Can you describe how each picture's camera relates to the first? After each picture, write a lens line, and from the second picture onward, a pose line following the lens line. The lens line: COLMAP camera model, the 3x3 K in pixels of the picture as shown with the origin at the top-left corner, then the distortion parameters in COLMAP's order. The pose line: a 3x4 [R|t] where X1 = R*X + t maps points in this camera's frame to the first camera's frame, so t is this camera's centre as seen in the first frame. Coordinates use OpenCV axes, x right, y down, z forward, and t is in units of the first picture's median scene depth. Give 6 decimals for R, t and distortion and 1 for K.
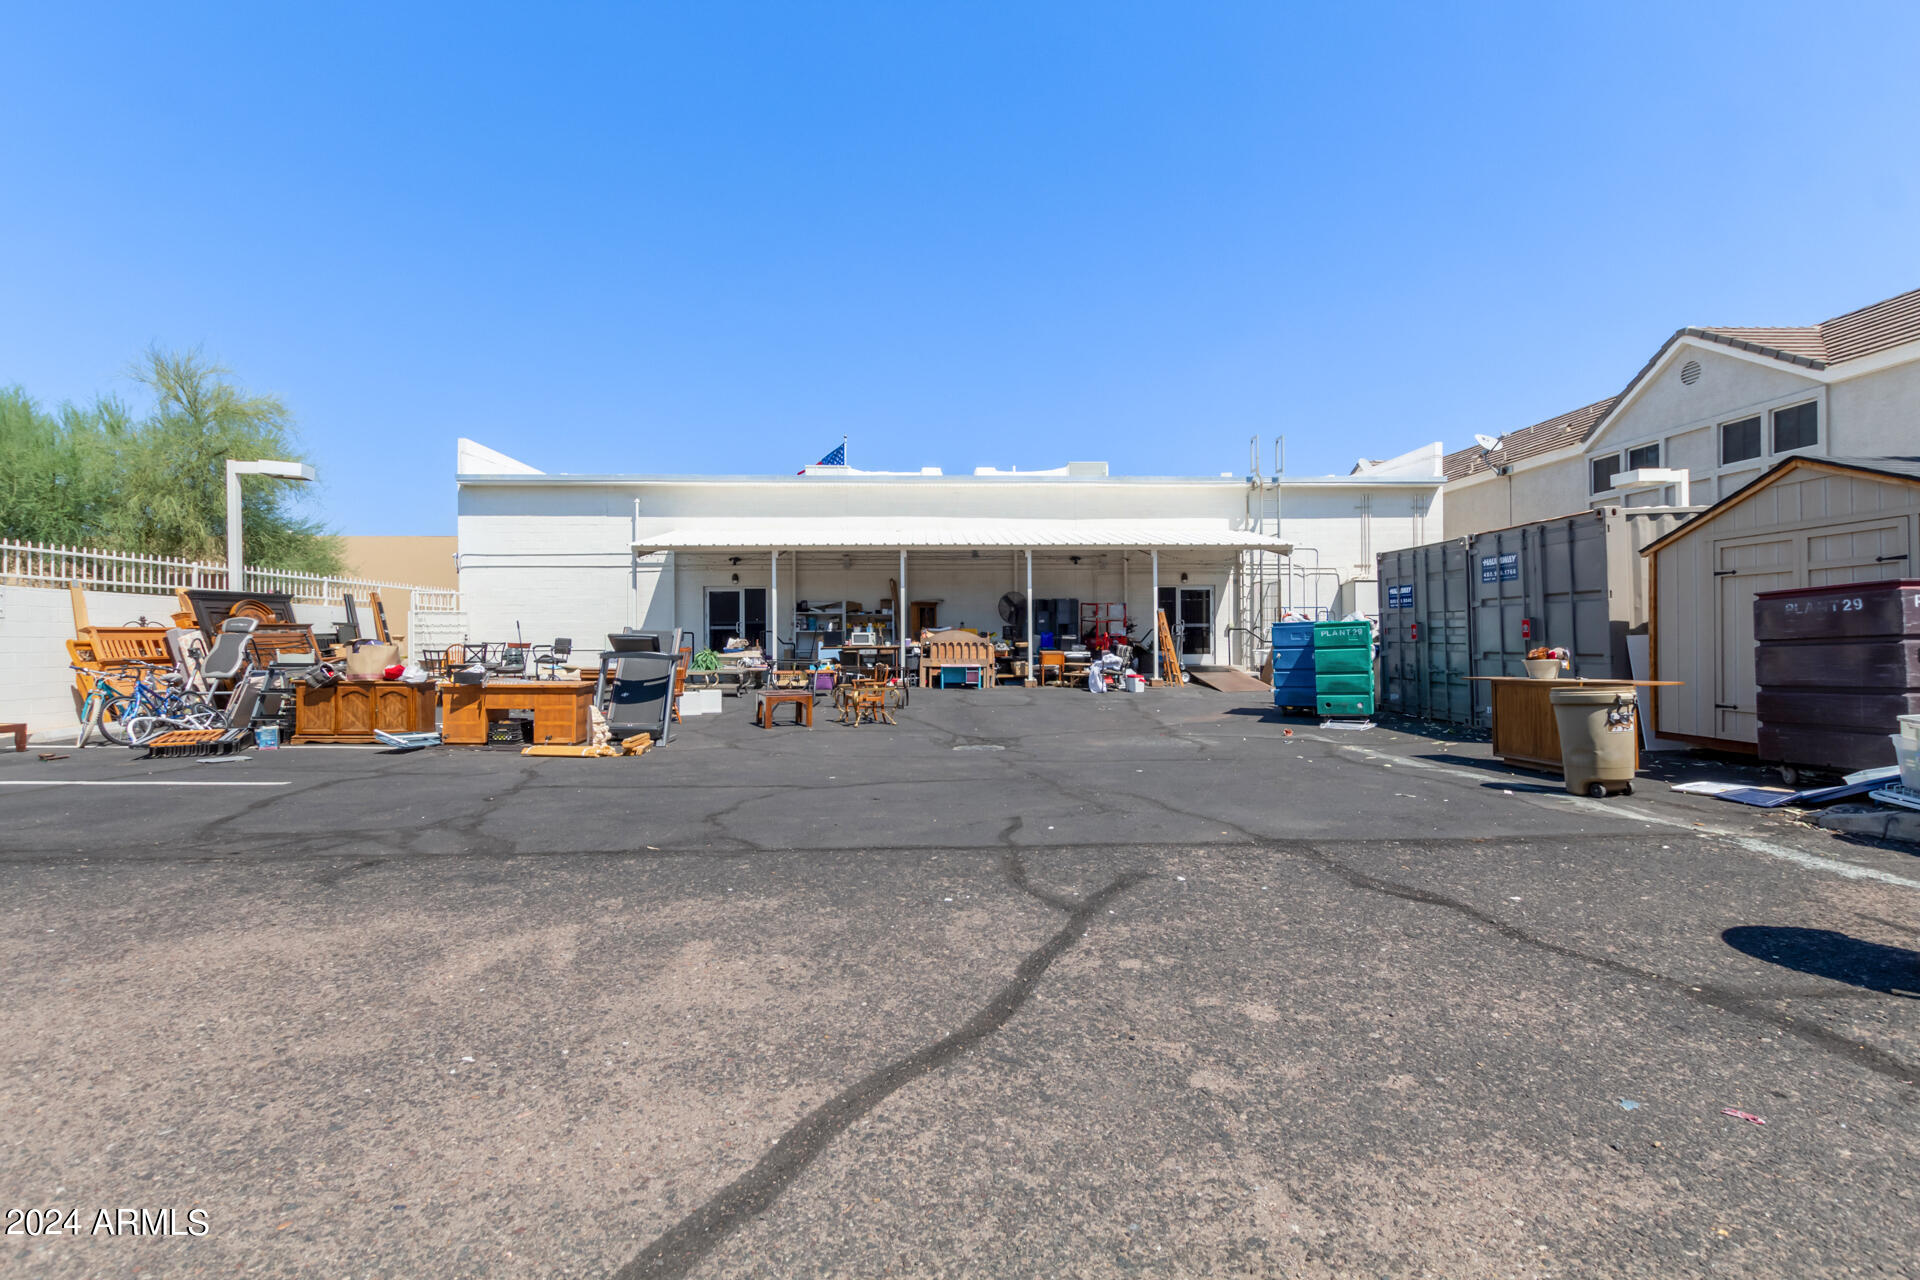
lens RADIAL K [[878.6, 0, 960.0], [0, 878.6, 640.0], [0, 0, 1]] dist [0.003714, -0.000565]
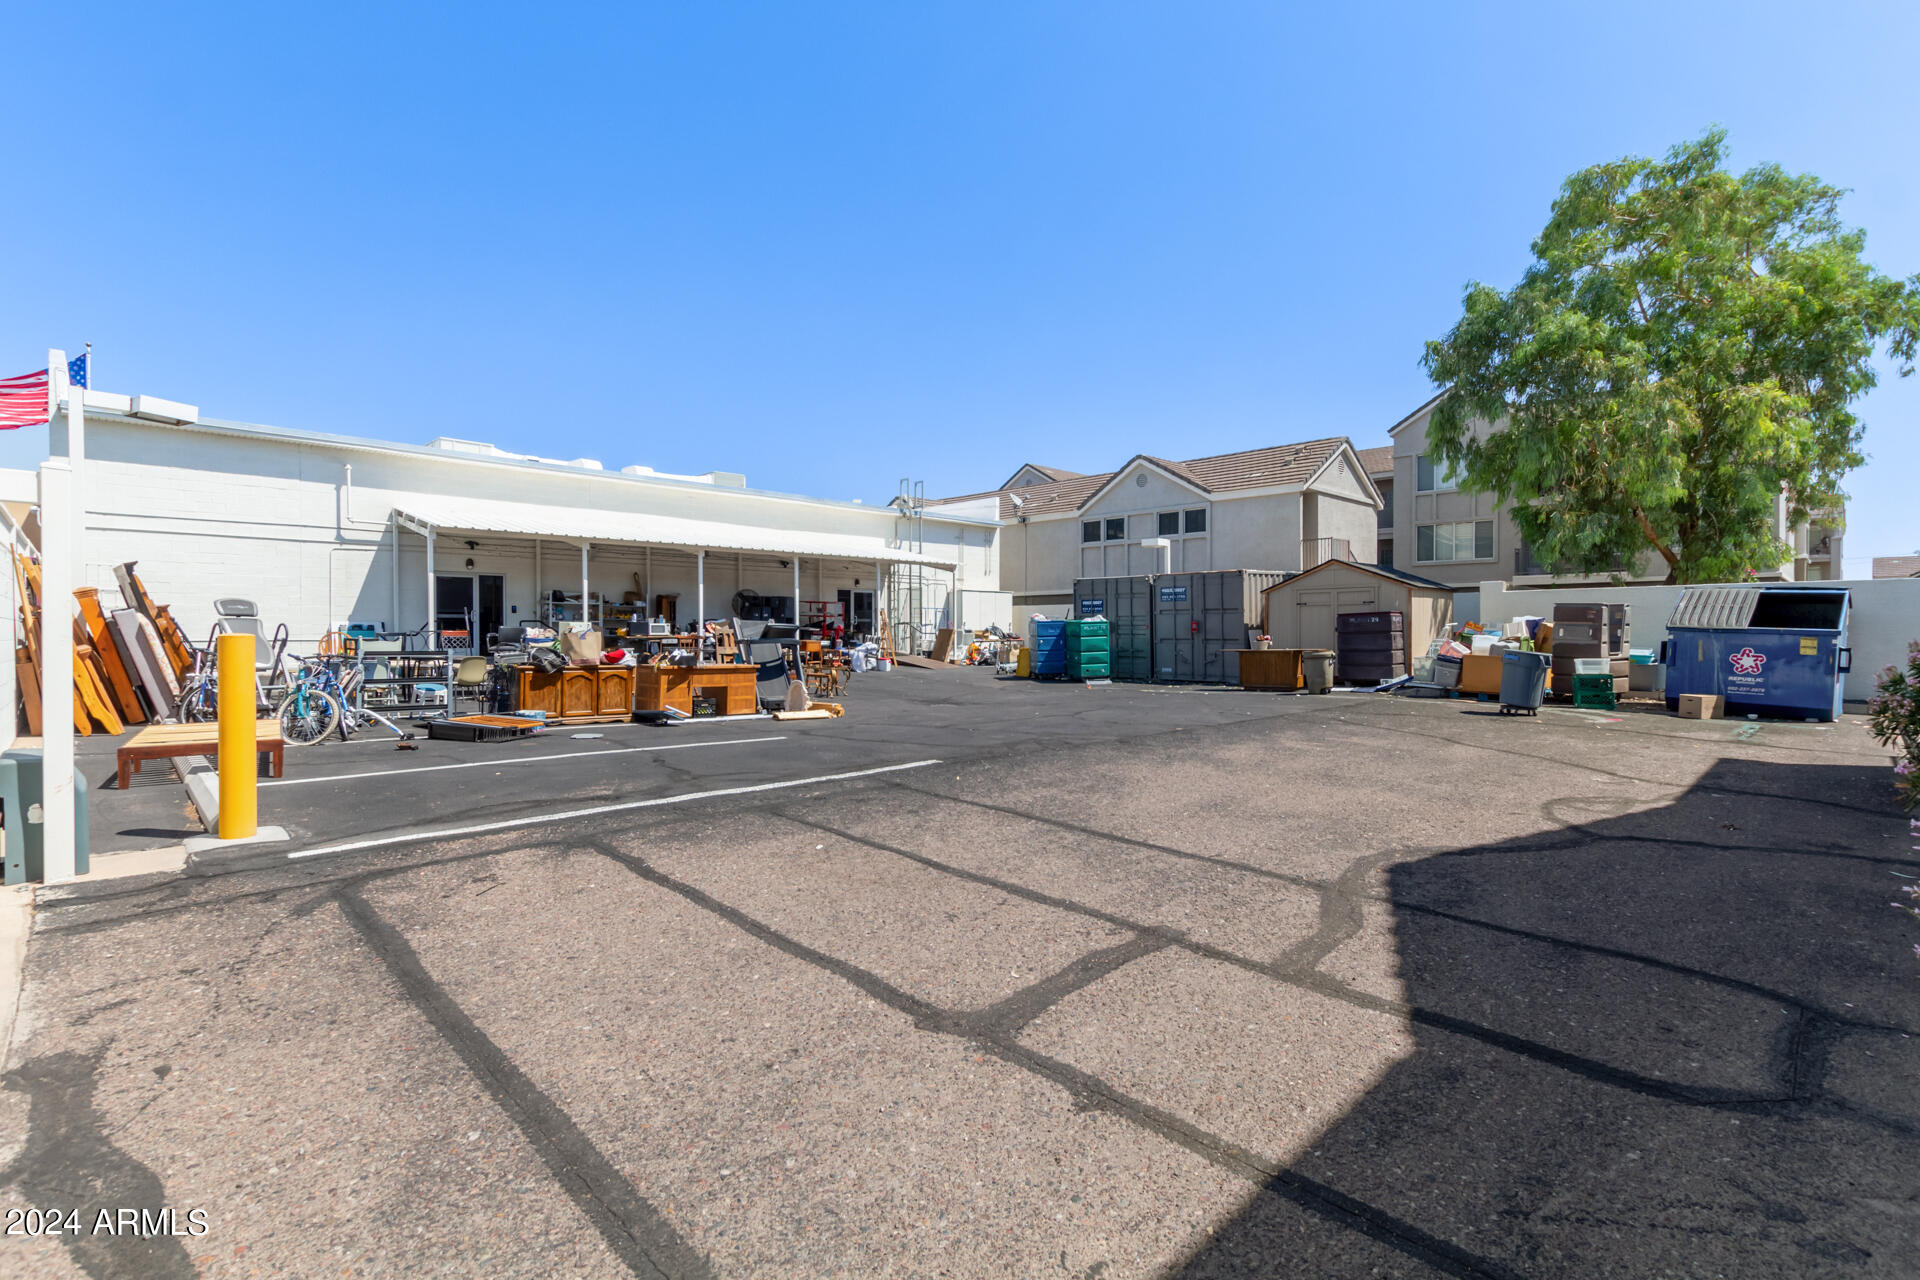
lens RADIAL K [[878.6, 0, 960.0], [0, 878.6, 640.0], [0, 0, 1]] dist [0.003714, -0.000565]
pose [[0.742808, -0.001409, 0.669503, -0.644100], [-0.004357, 0.999966, 0.006938, 0.003618], [-0.669491, -0.008070, 0.742777, -0.062097]]
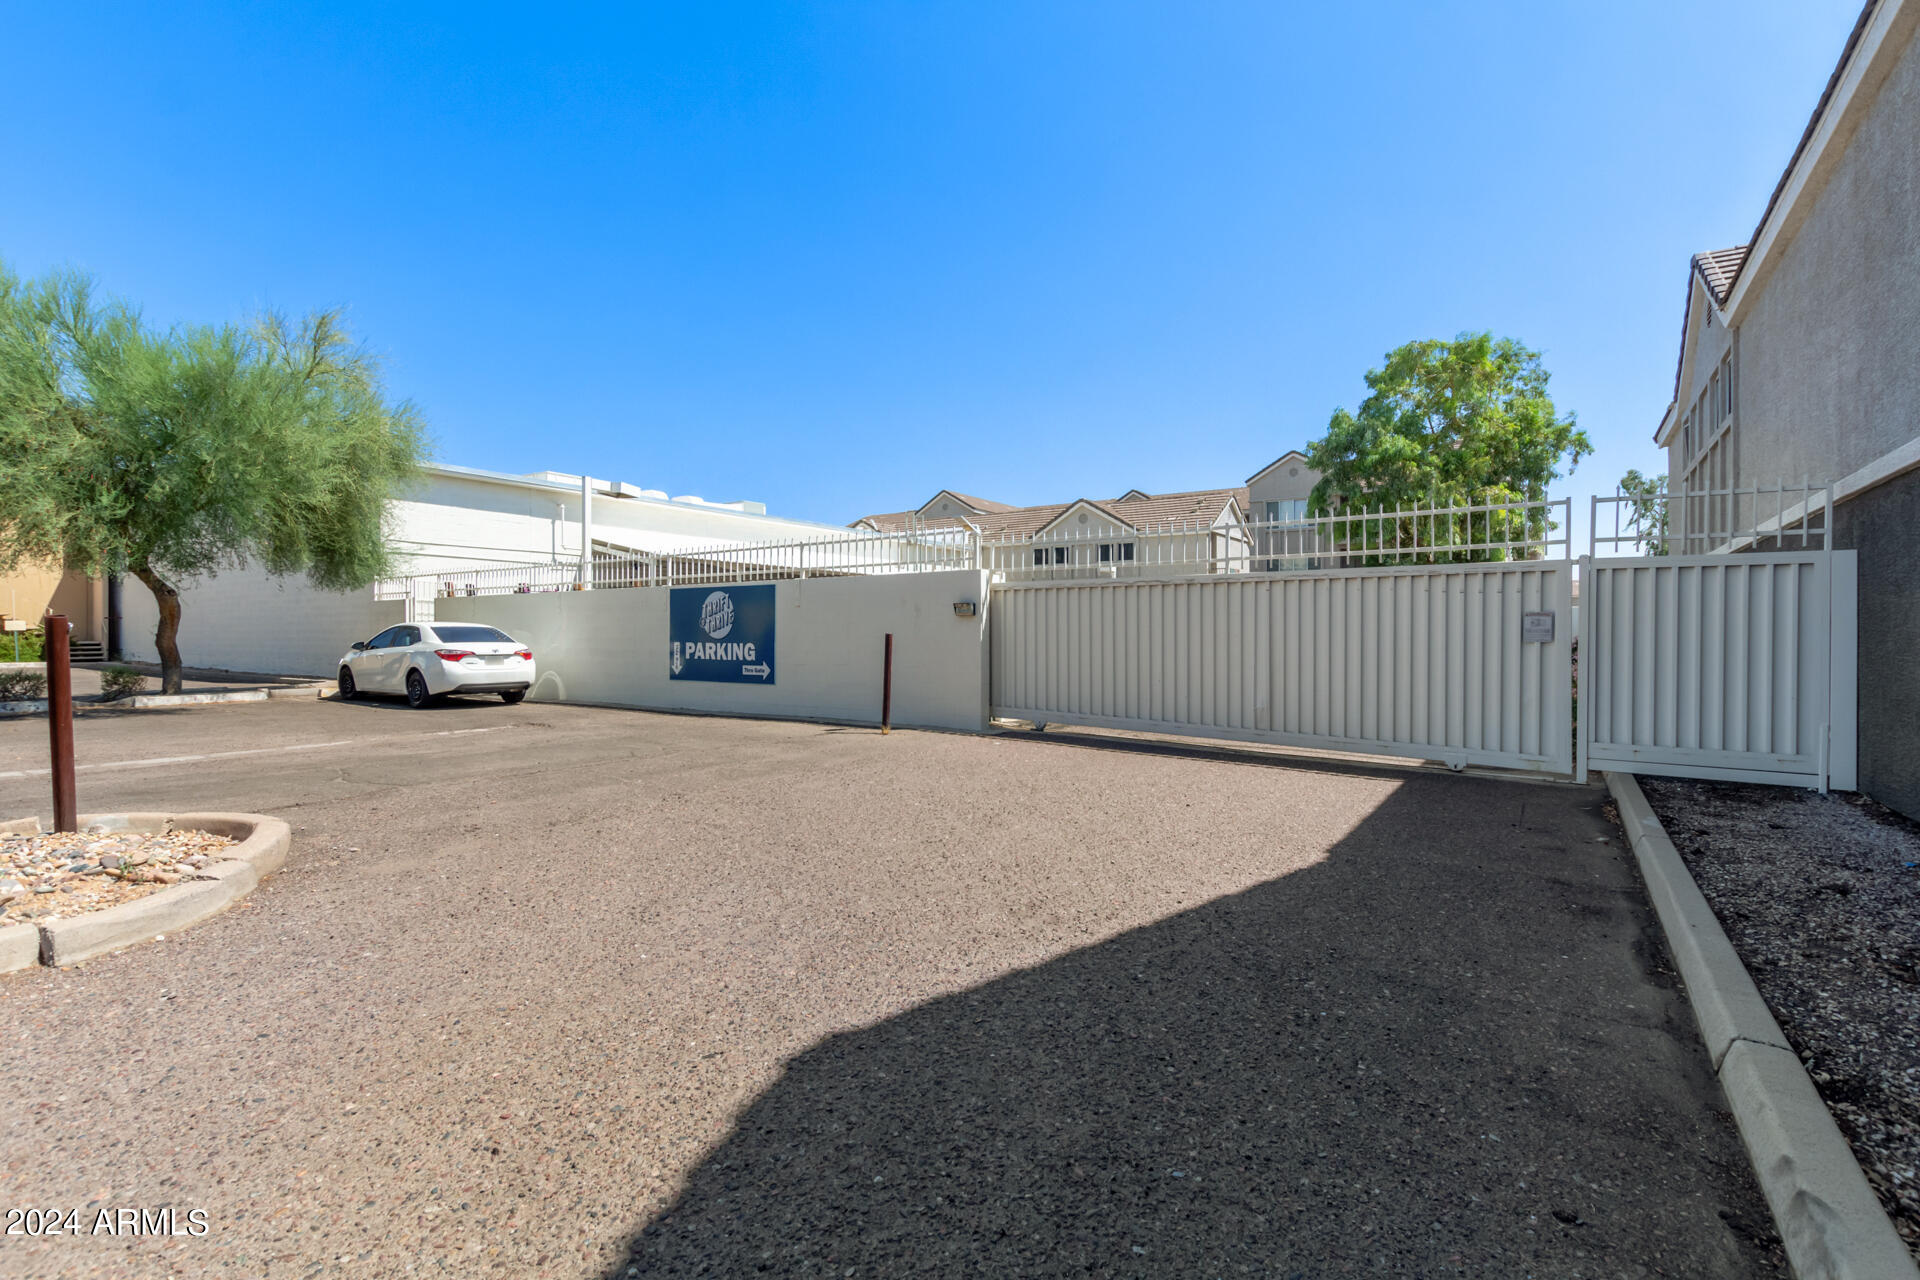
lens RADIAL K [[862.0, 0, 963.6], [0, 862.0, 659.3], [0, 0, 1]] dist [0.001316, -0.000071]
pose [[0.595076, -0.016653, 0.803497, -1.214884], [-0.004427, 0.999702, 0.023999, 0.009840], [-0.803657, -0.017838, 0.594825, -0.089149]]
